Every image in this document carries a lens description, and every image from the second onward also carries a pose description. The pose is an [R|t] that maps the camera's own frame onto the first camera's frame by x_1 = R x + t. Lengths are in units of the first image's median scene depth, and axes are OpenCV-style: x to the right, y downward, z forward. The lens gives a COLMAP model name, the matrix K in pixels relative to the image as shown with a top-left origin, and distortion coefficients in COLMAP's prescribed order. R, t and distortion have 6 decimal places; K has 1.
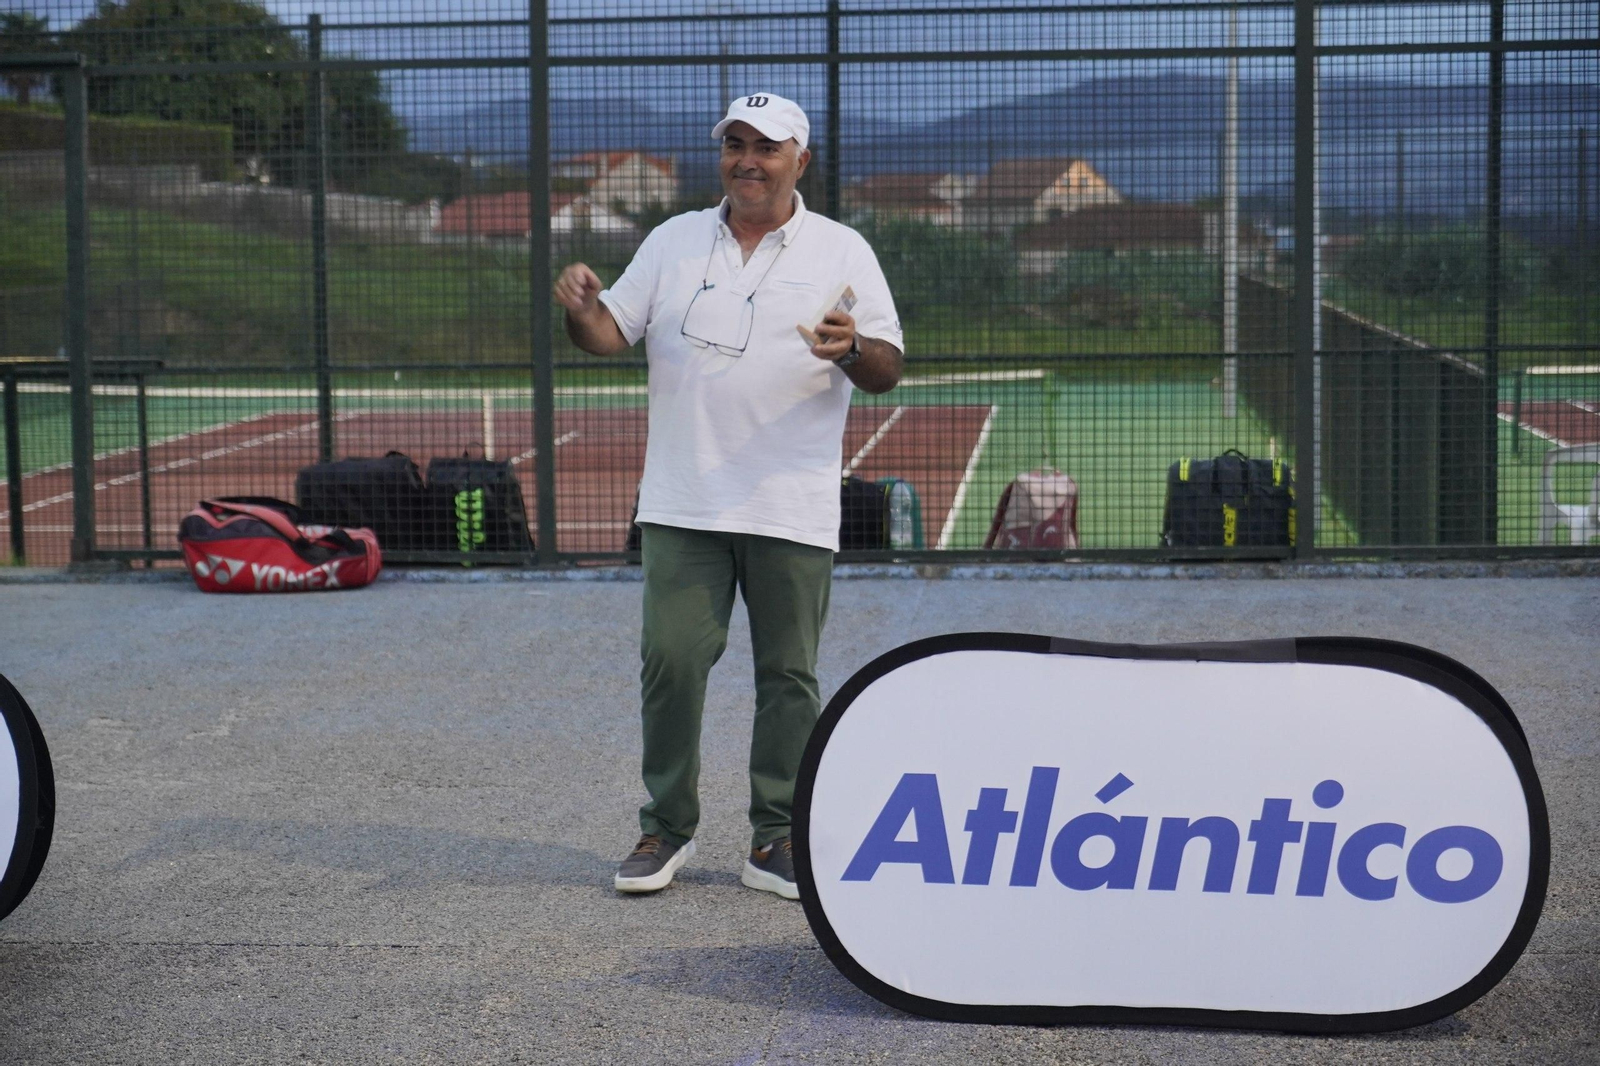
lens RADIAL K [[3211.1, 0, 703.8], [0, 3211.1, 532.2], [0, 0, 1]] dist [-0.046752, 0.142491]
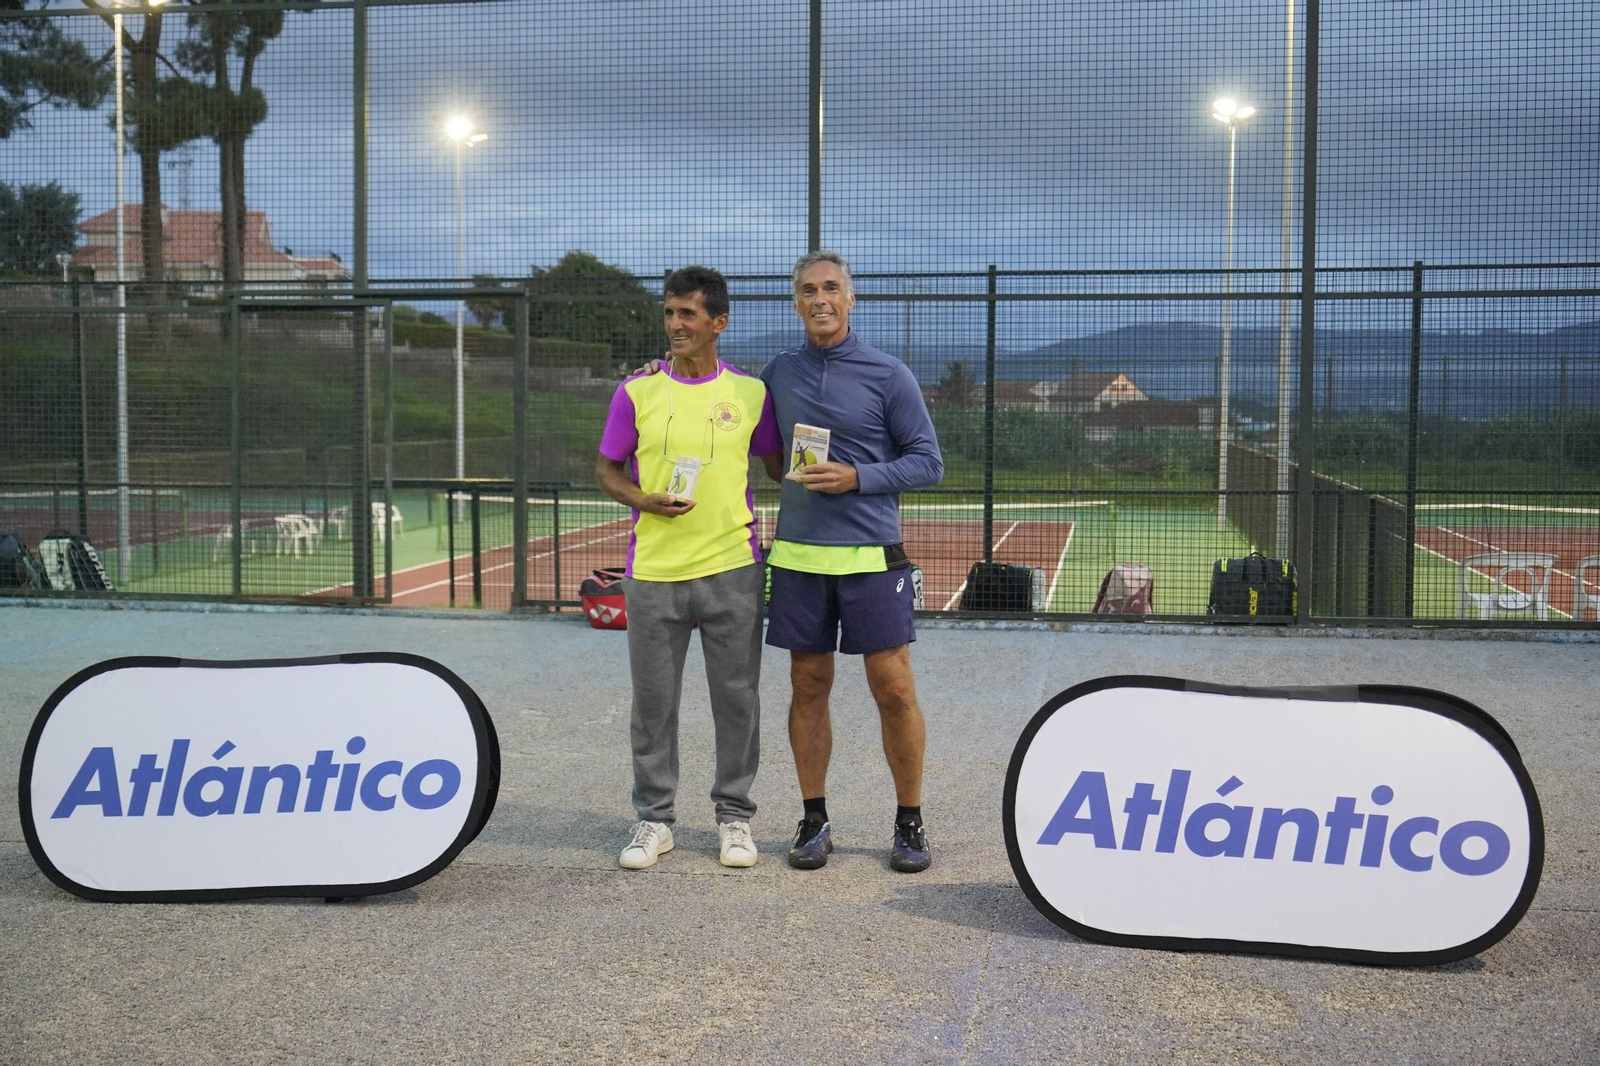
lens RADIAL K [[1937.3, 0, 764.1], [0, 1937.3, 529.2], [0, 0, 1]] dist [-0.008588, 0.036793]
pose [[0.997715, 0.021868, -0.063928, -0.017121], [-0.023980, 0.999185, -0.032471, -0.001357], [0.063165, 0.033930, 0.997426, 0.071633]]
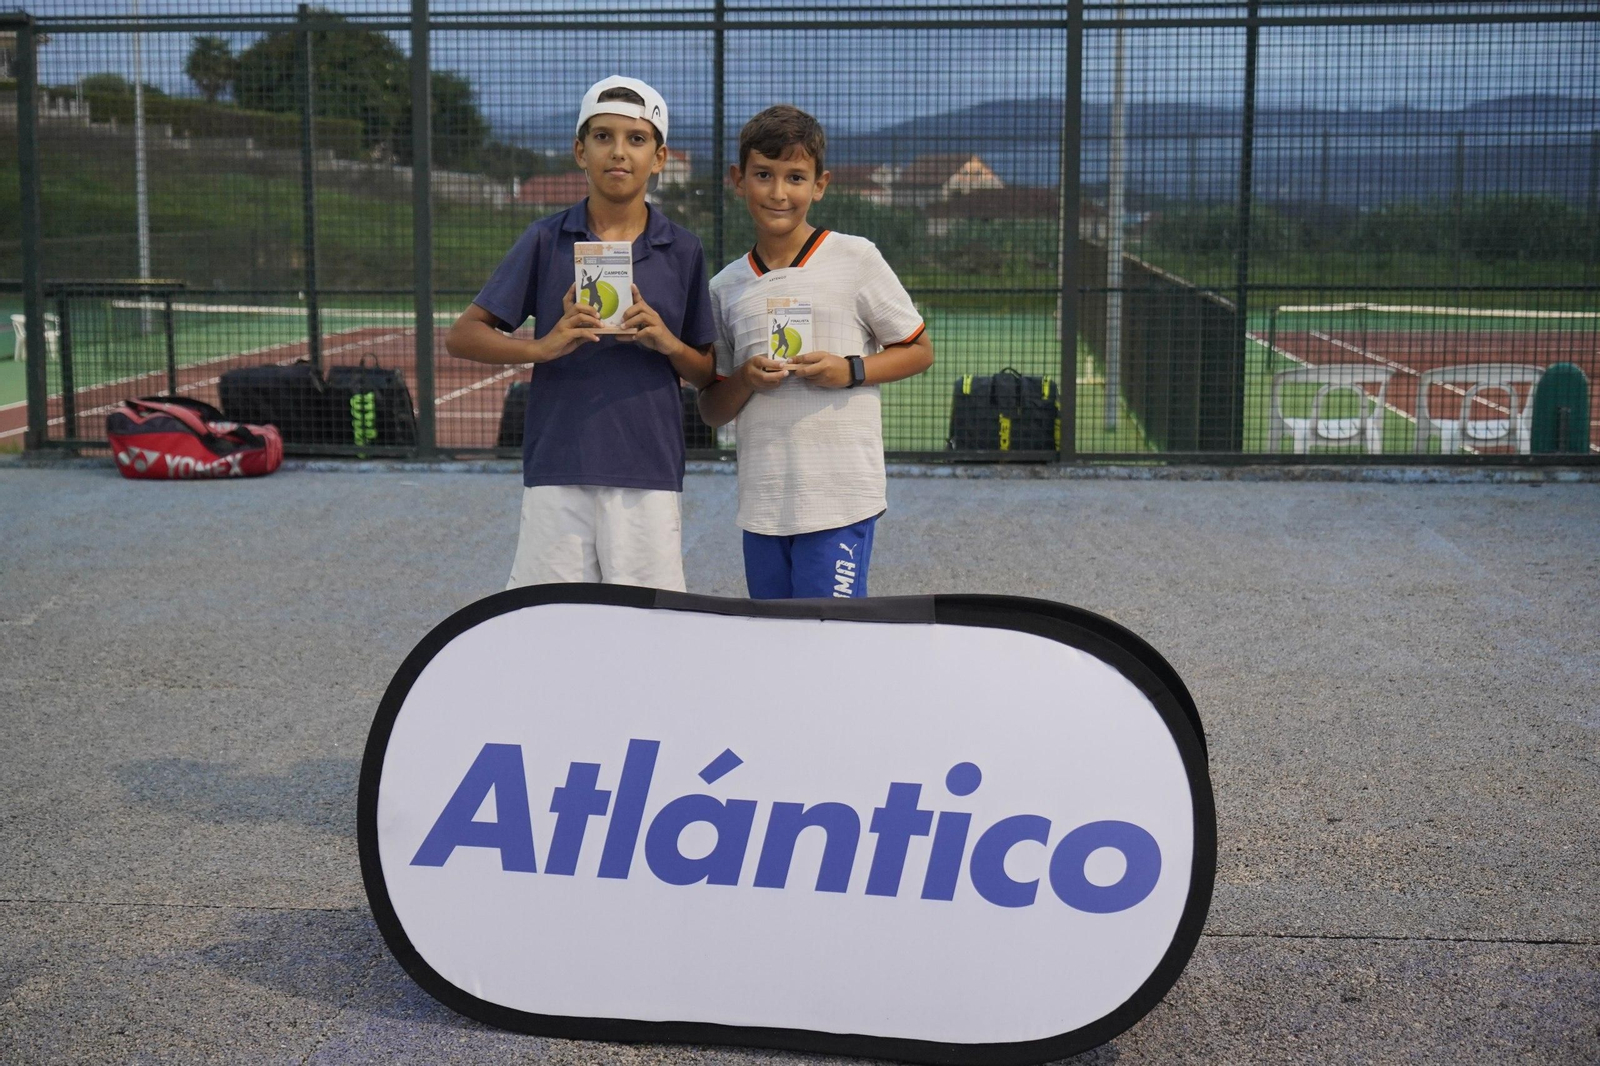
lens RADIAL K [[2235.2, 0, 735.6], [0, 2235.2, 528.1], [0, 0, 1]] dist [-0.018583, 0.004917]
pose [[0.999857, 0.012611, 0.011299, 0.077200], [-0.013162, 0.998655, 0.050152, -0.009331], [-0.010651, -0.050294, 0.998678, 0.247509]]
